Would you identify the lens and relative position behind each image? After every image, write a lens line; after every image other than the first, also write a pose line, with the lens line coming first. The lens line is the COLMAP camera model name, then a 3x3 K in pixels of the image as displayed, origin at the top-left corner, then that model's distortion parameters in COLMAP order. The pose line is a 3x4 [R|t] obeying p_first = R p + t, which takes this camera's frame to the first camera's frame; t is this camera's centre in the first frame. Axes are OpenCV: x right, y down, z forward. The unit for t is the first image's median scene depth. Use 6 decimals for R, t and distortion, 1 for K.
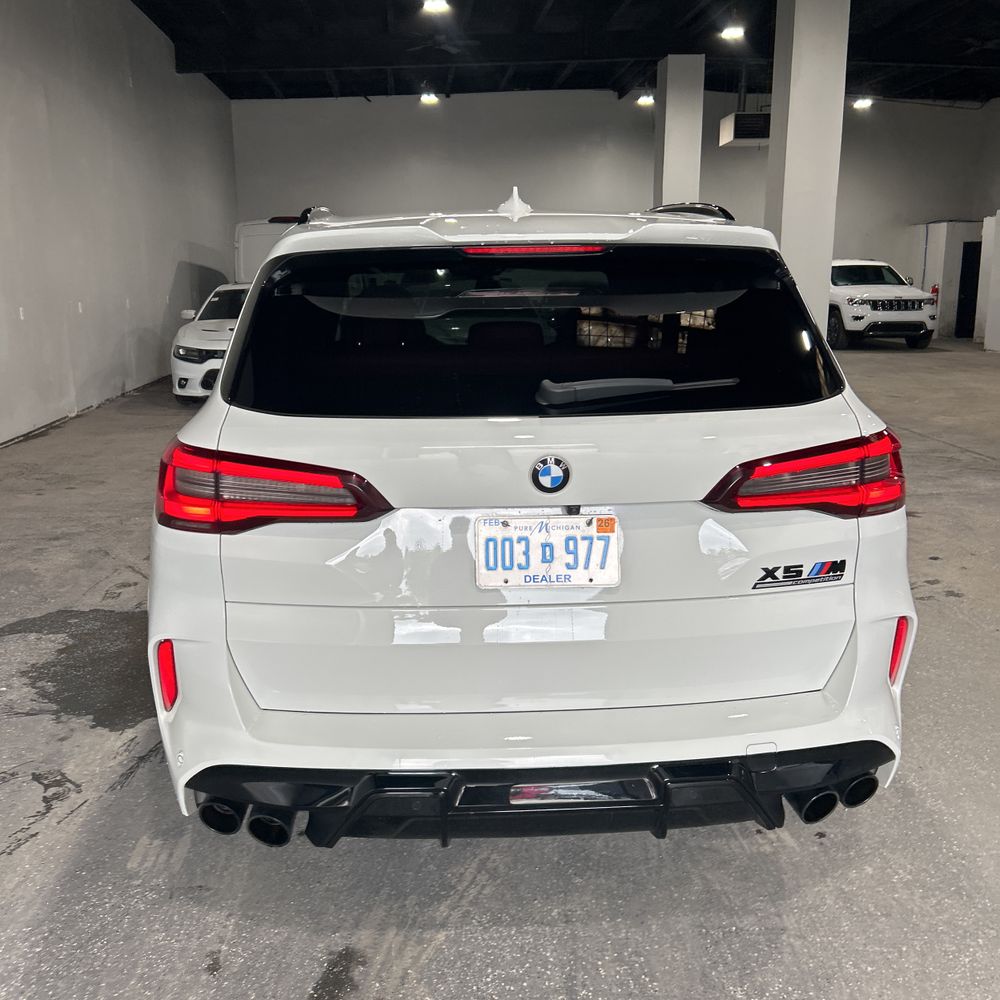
lens RADIAL K [[1037.8, 0, 494.9], [0, 1037.8, 498.0], [0, 0, 1]] dist [0.029386, 0.000000]
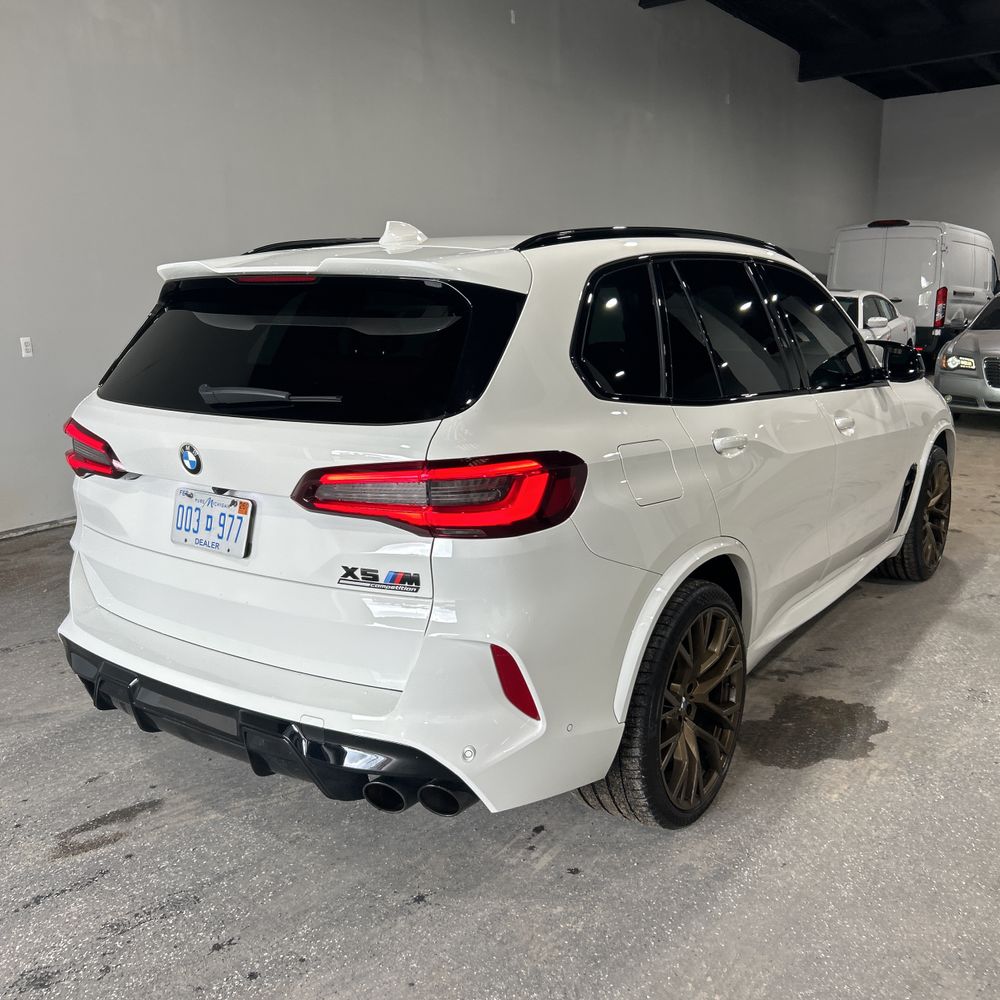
lens RADIAL K [[1037.8, 0, 494.0], [0, 1037.8, 528.1], [0, 0, 1]] dist [0.029386, 0.000000]
pose [[0.774010, 0.147731, -0.615699, 1.061235], [-0.132781, 0.988650, 0.070295, -0.072825], [0.619095, 0.027344, 0.784840, 0.222203]]
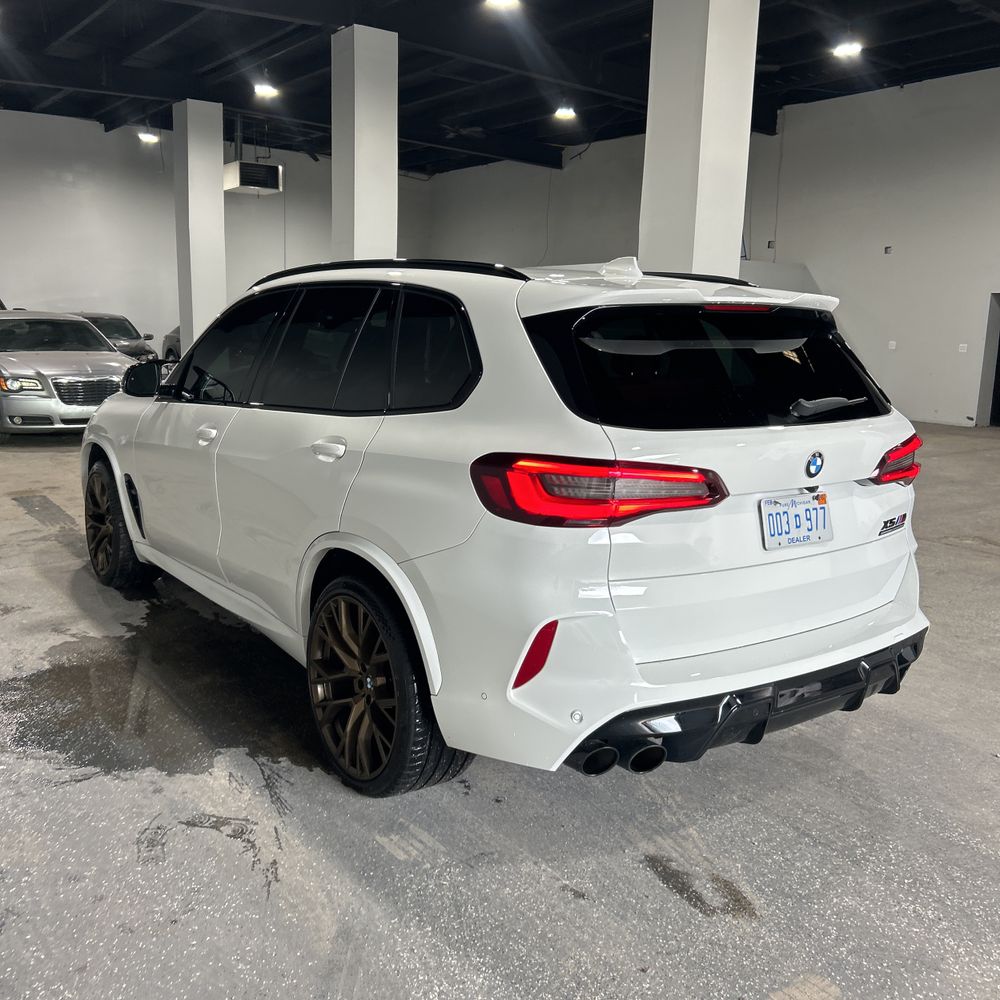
lens RADIAL K [[1037.8, 0, 496.6], [0, 1037.8, 500.2], [0, 0, 1]] dist [0.029386, 0.000000]
pose [[0.838046, -0.067980, 0.541348, -1.034108], [0.086525, 0.996210, -0.008847, 0.001344], [-0.538695, 0.054254, 0.840752, 0.023688]]
